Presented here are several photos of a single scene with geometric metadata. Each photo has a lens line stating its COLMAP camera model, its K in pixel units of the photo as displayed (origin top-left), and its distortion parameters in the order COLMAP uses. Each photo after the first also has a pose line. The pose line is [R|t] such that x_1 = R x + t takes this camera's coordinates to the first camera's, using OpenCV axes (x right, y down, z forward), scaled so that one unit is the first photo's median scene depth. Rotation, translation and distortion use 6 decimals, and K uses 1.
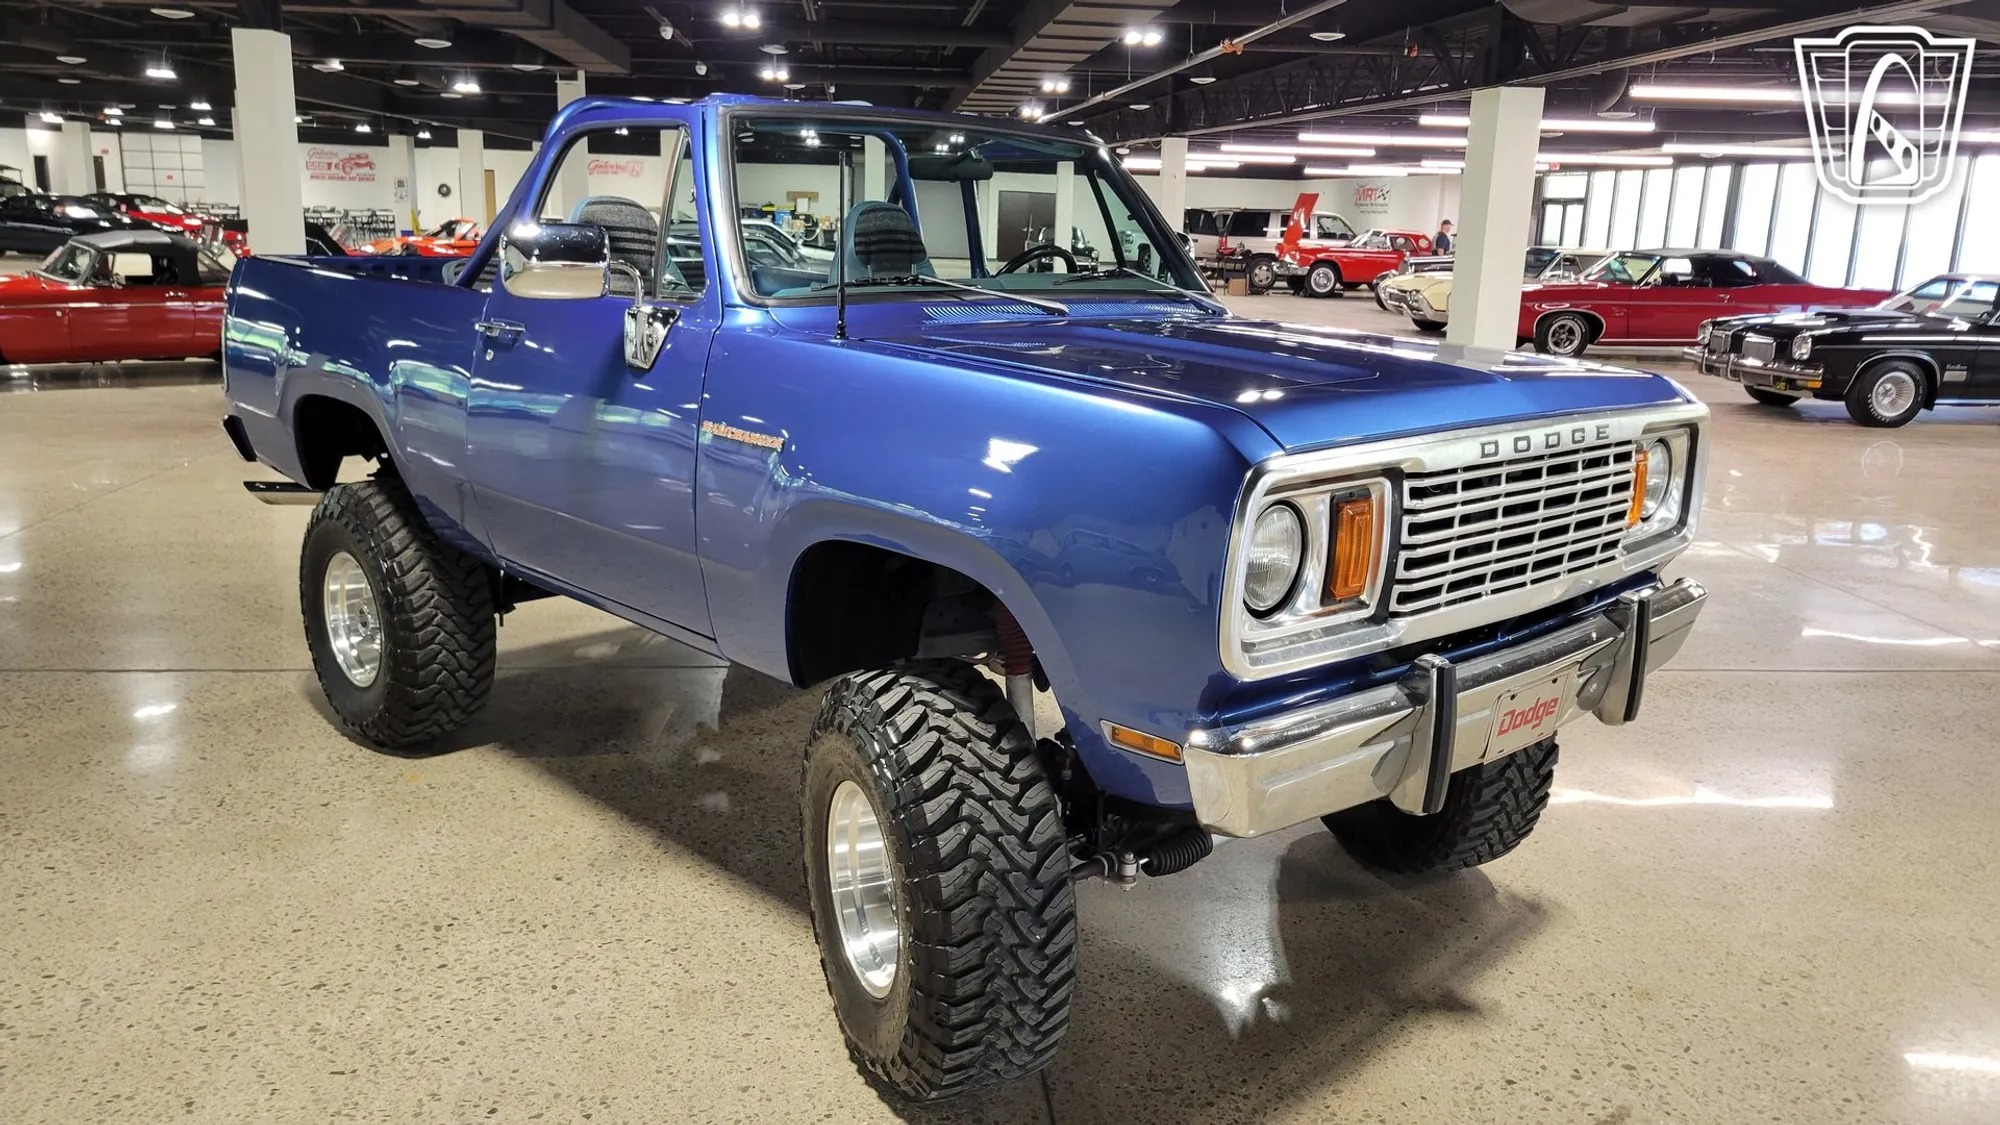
lens RADIAL K [[1502.4, 0, 1000.0], [0, 1502.4, 562.5], [0, 0, 1]] dist [0.052347, -0.029519]
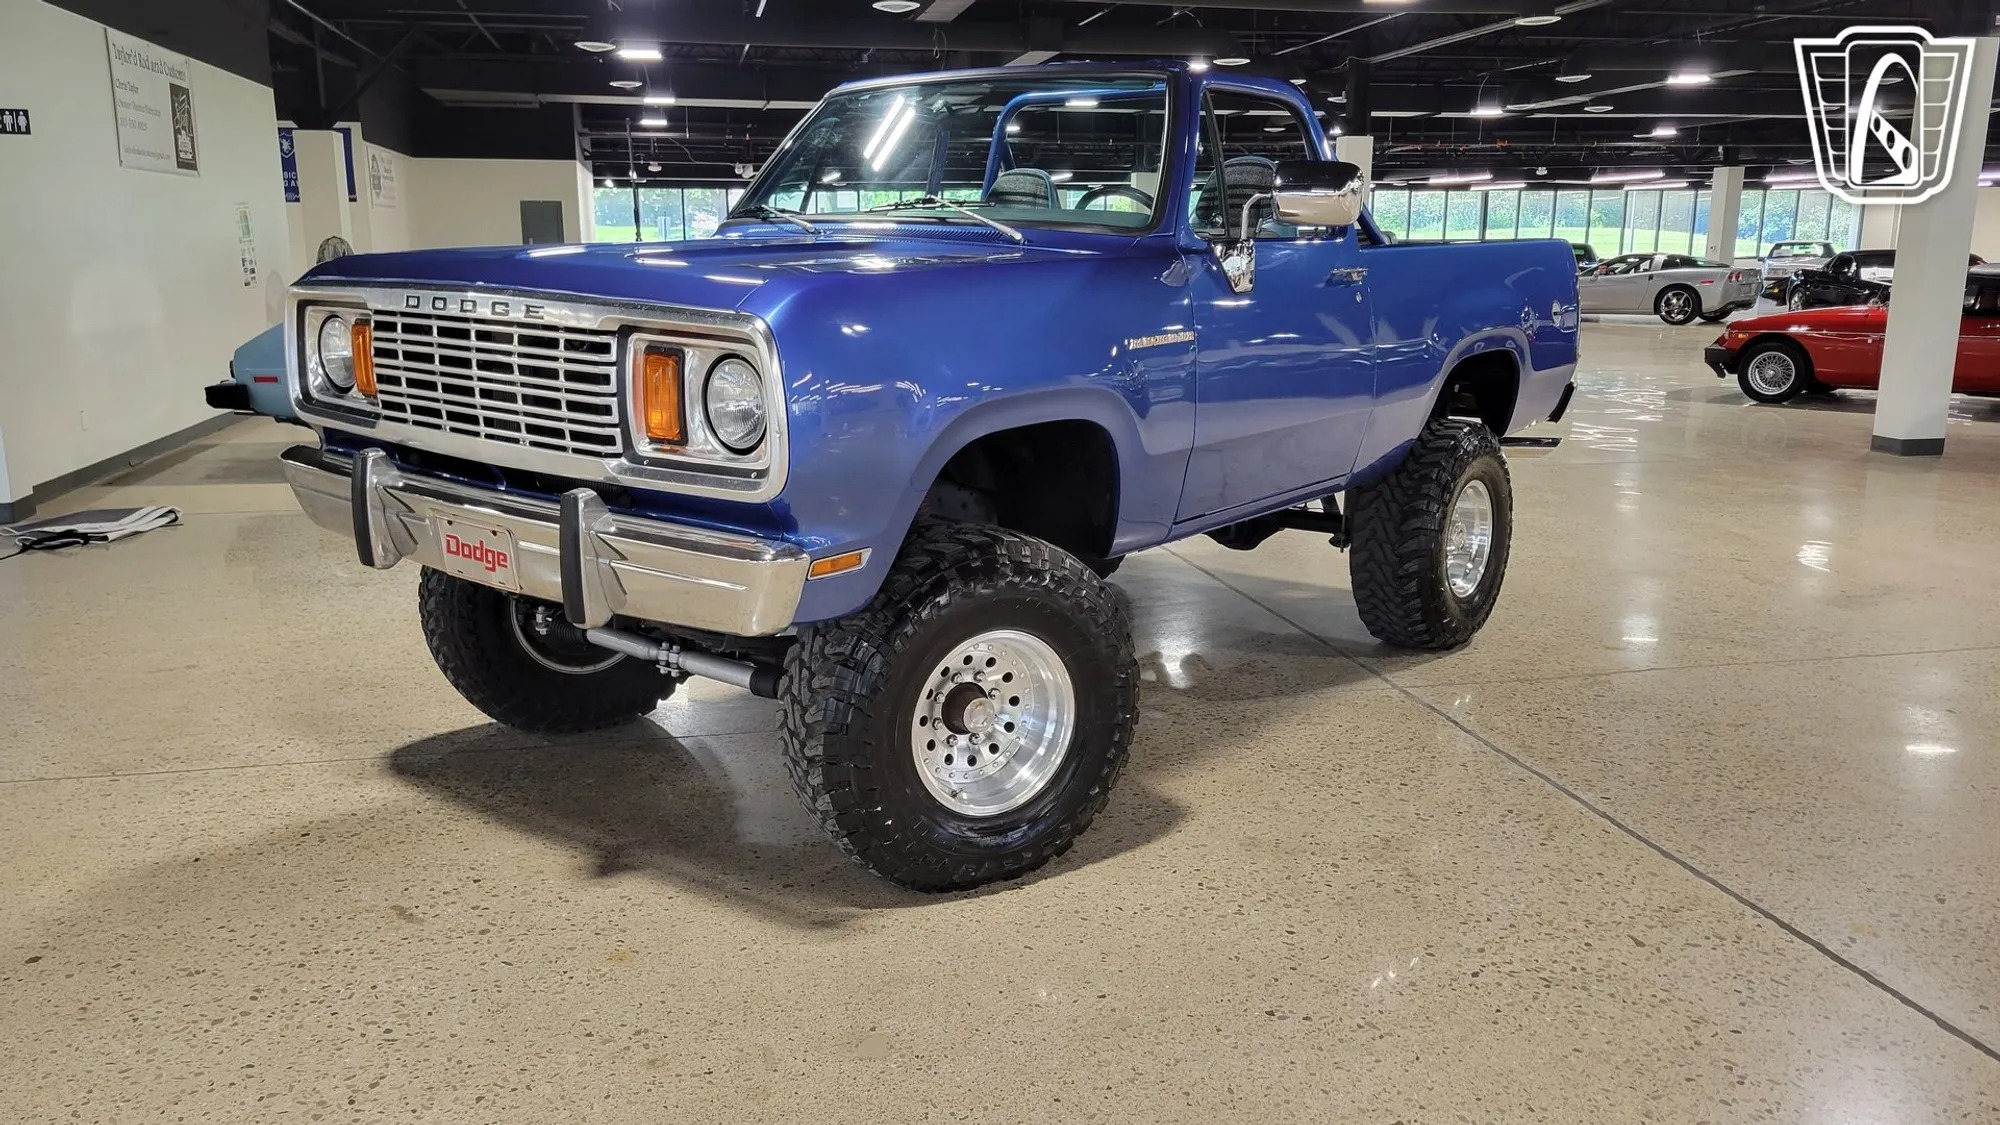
lens RADIAL K [[1502.4, 0, 1000.0], [0, 1502.4, 562.5], [0, 0, 1]] dist [0.052347, -0.029519]
pose [[0.119153, 0.178390, -0.976719, 1.241820], [-0.225667, 0.962846, 0.148327, -0.122971], [0.966890, 0.202740, 0.154983, 0.992087]]
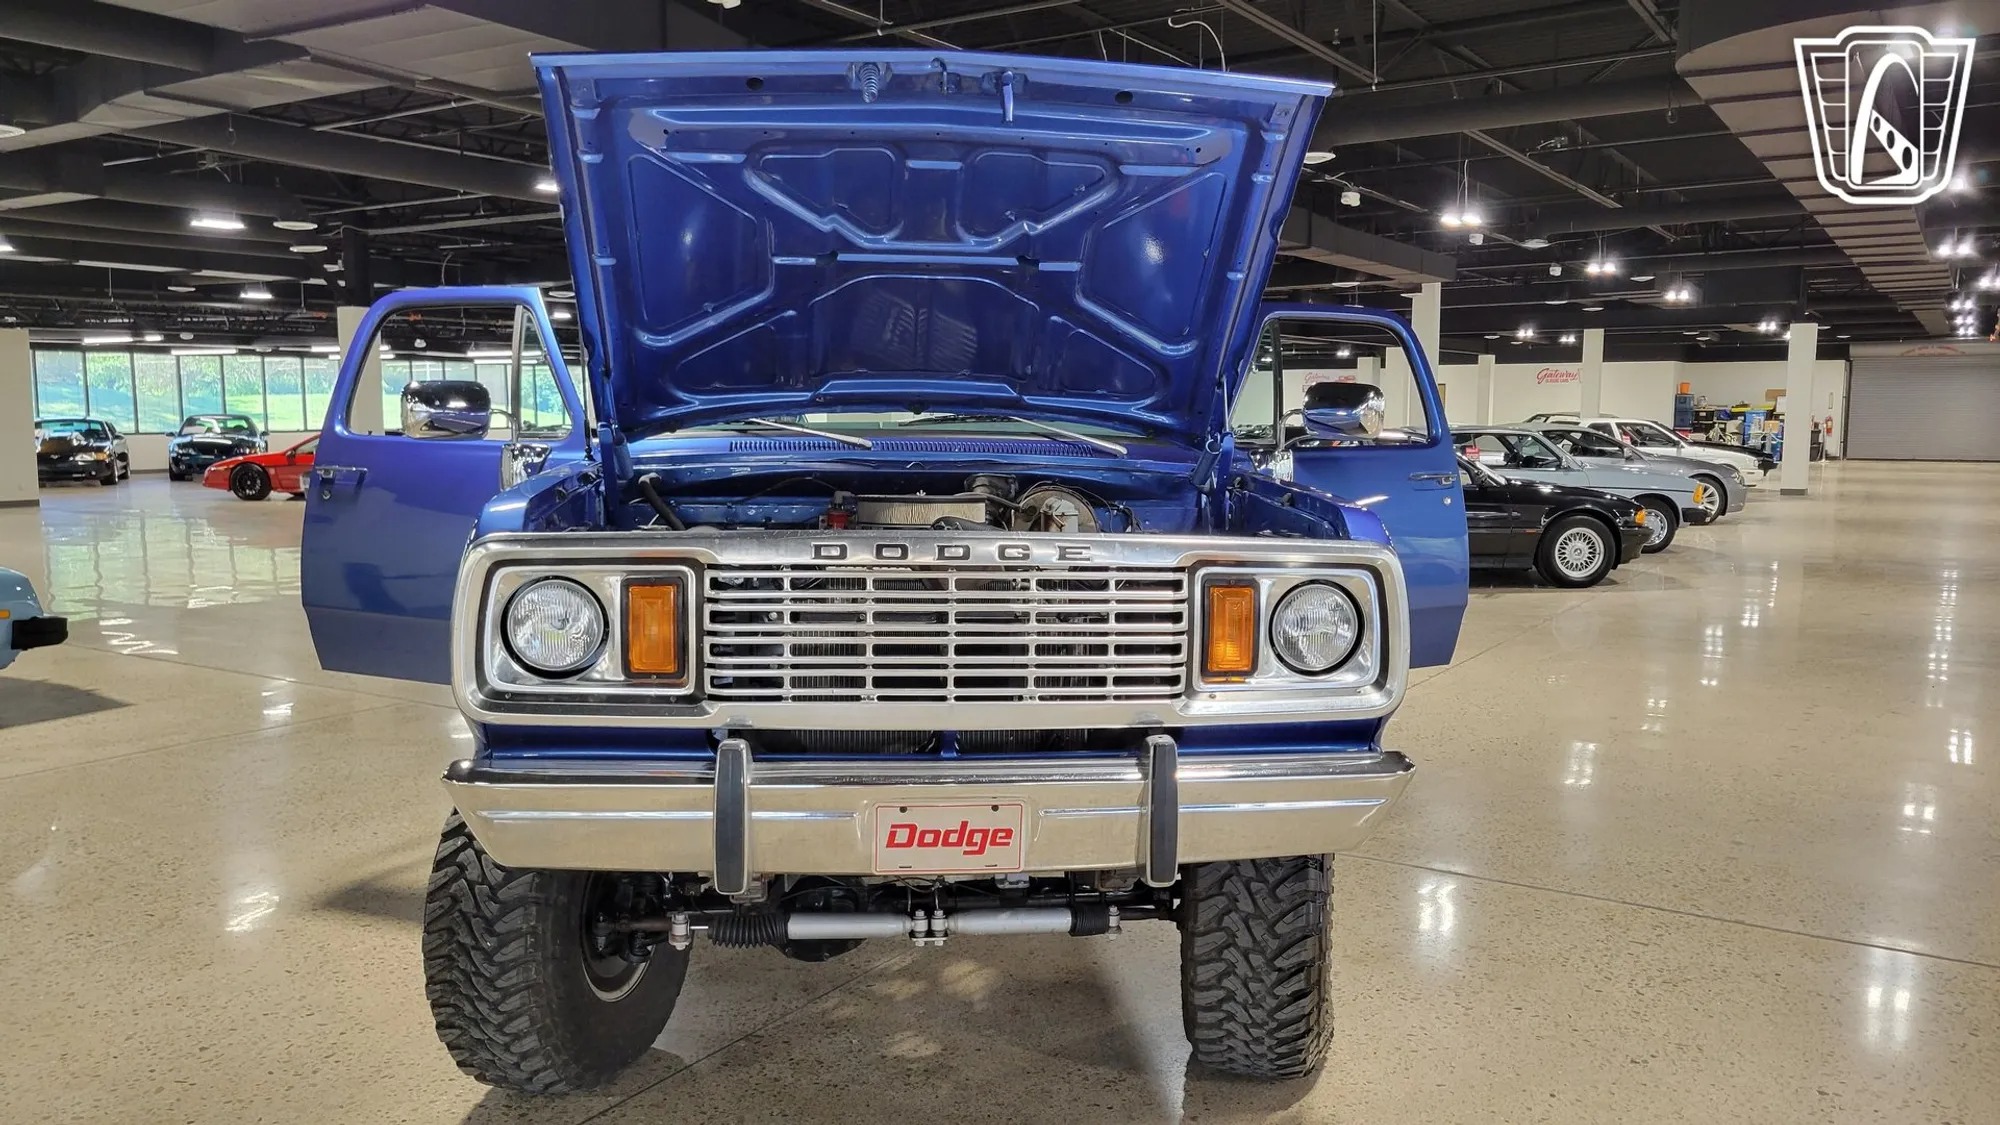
lens RADIAL K [[1475.6, 0, 1000.8], [0, 1475.6, 576.5], [0, 0, 1]] dist [0.076451, -0.057975]
pose [[0.788356, 0.041812, -0.613797, 0.780003], [-0.119517, 0.989089, -0.086129, 0.011378], [0.603499, 0.141260, 0.784752, 0.208380]]
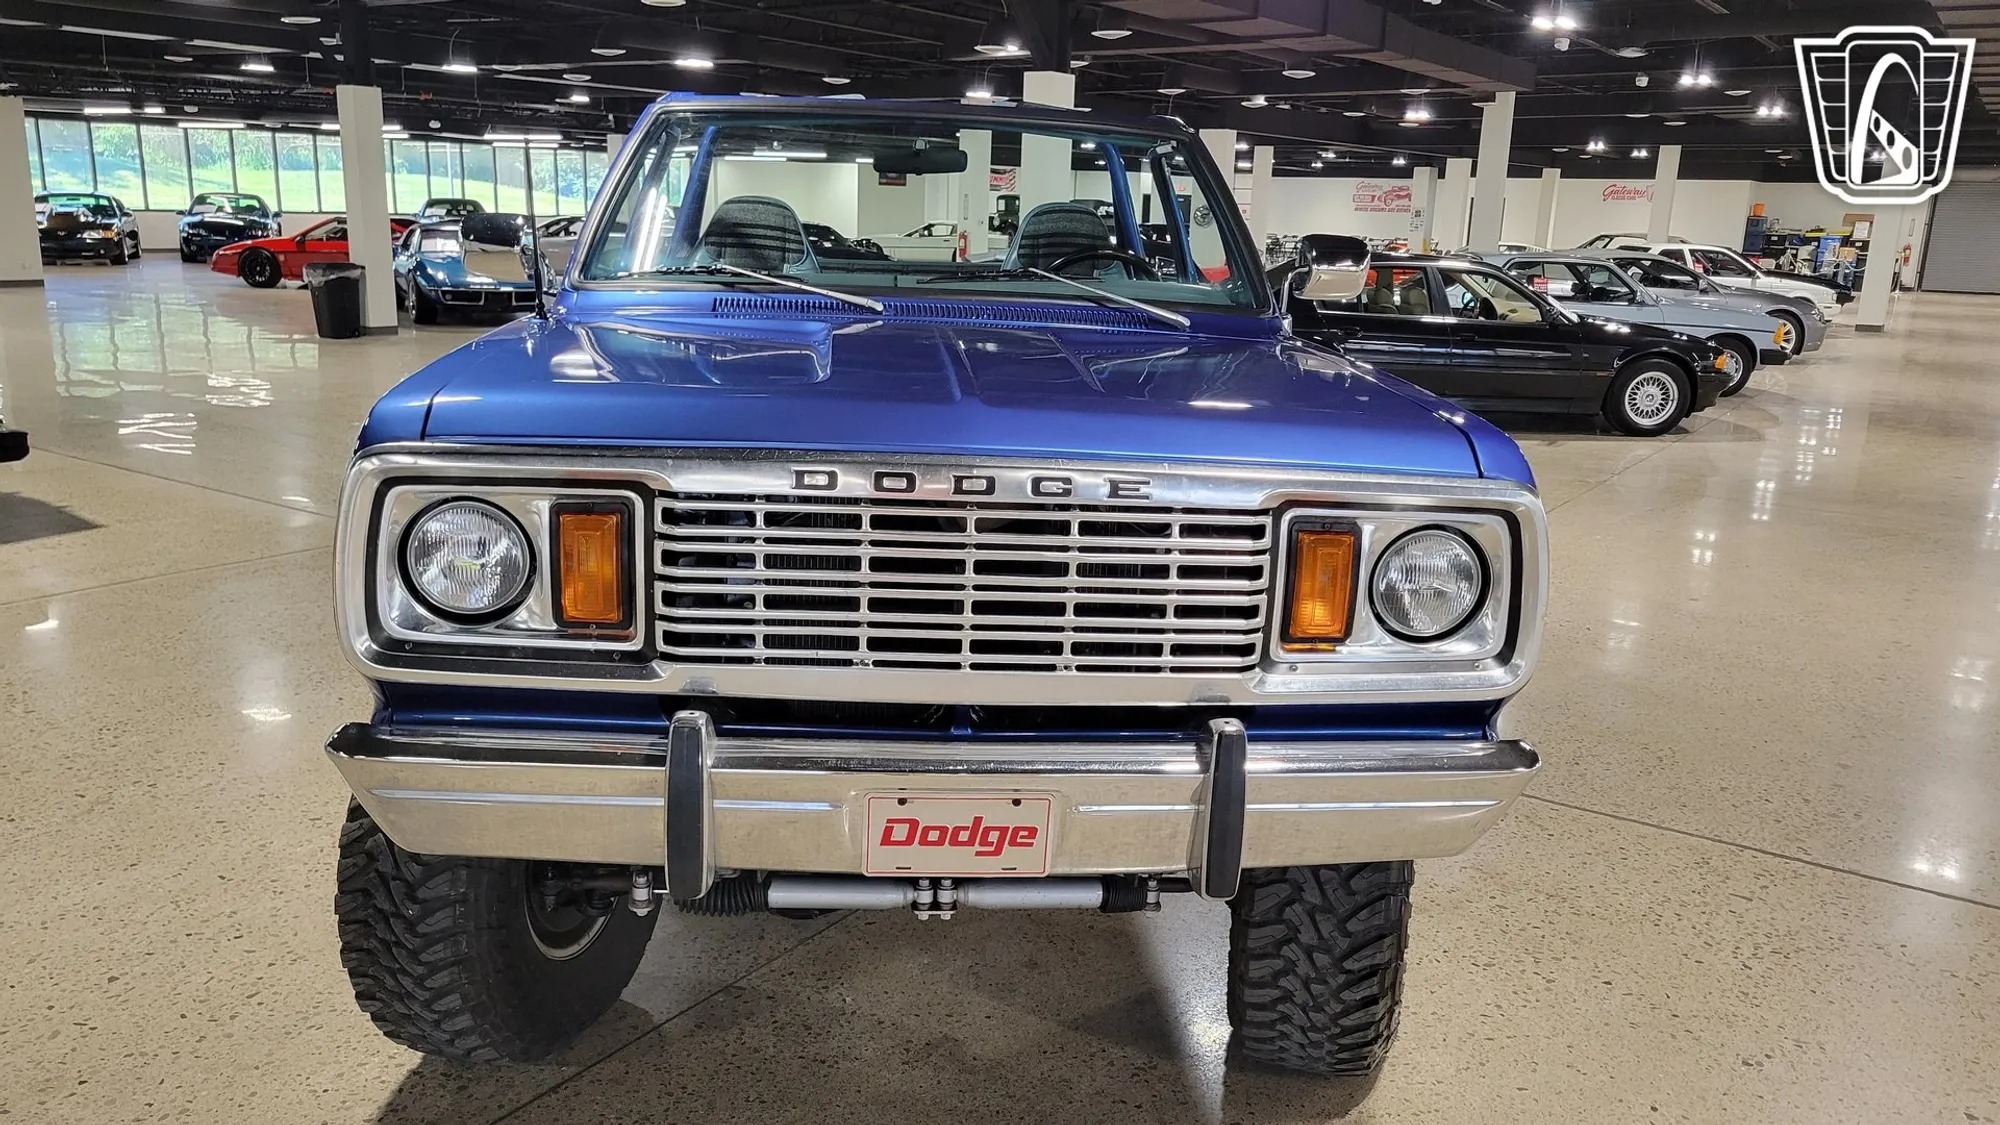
lens RADIAL K [[1475.6, 0, 1000.8], [0, 1475.6, 576.5], [0, 0, 1]] dist [0.076451, -0.057975]
pose [[0.773671, 0.148636, -0.615906, 0.671226], [-0.153135, 0.987140, 0.045865, -0.056721], [0.614802, 0.058833, 0.786484, 0.332552]]
